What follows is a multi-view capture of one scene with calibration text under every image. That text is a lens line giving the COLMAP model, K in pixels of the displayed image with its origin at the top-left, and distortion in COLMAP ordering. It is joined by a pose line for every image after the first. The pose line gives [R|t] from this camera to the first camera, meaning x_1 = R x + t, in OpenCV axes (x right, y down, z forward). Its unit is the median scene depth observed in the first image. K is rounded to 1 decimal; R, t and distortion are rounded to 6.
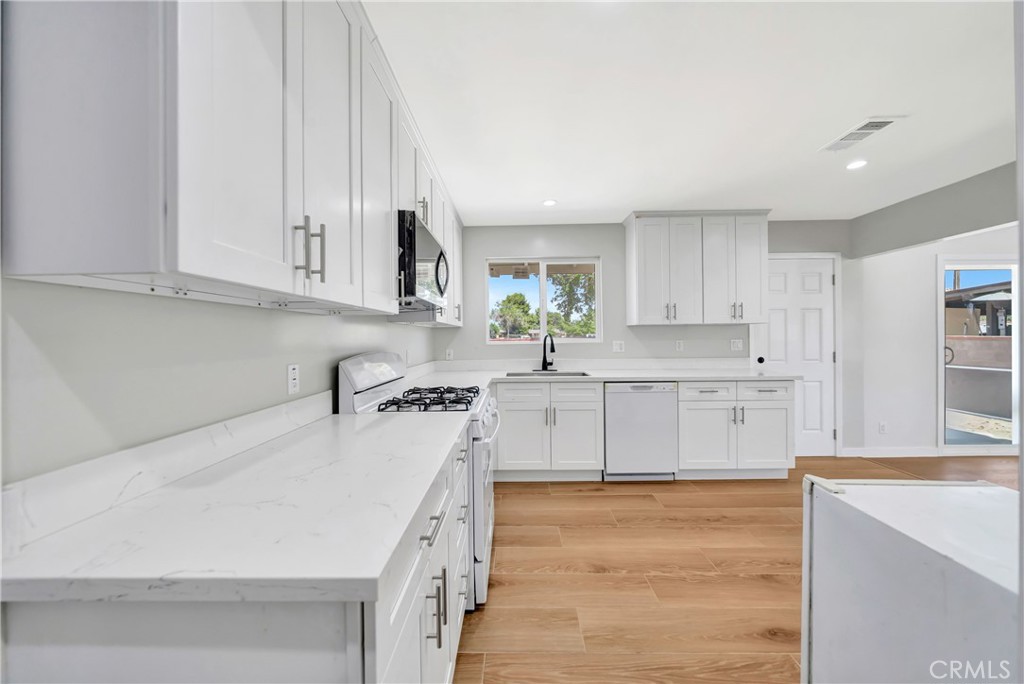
lens RADIAL K [[357.0, 0, 505.9], [0, 357.0, 338.7], [0, 0, 1]] dist [-0.003233, -0.000164]
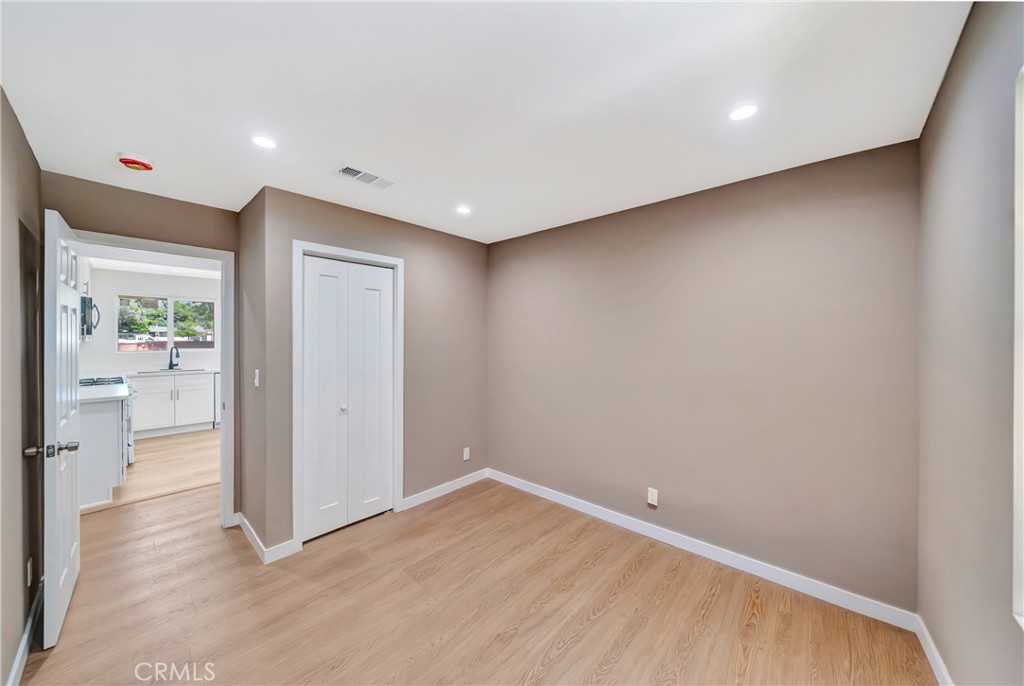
lens RADIAL K [[365.0, 0, 507.3], [0, 365.0, 339.7], [0, 0, 1]] dist [0.001230, 0.000022]
pose [[0.667686, 0.009660, 0.744380, -0.119122], [-0.009206, 0.999946, -0.004719, -0.055542], [-0.744386, -0.003702, 0.667740, -1.382318]]
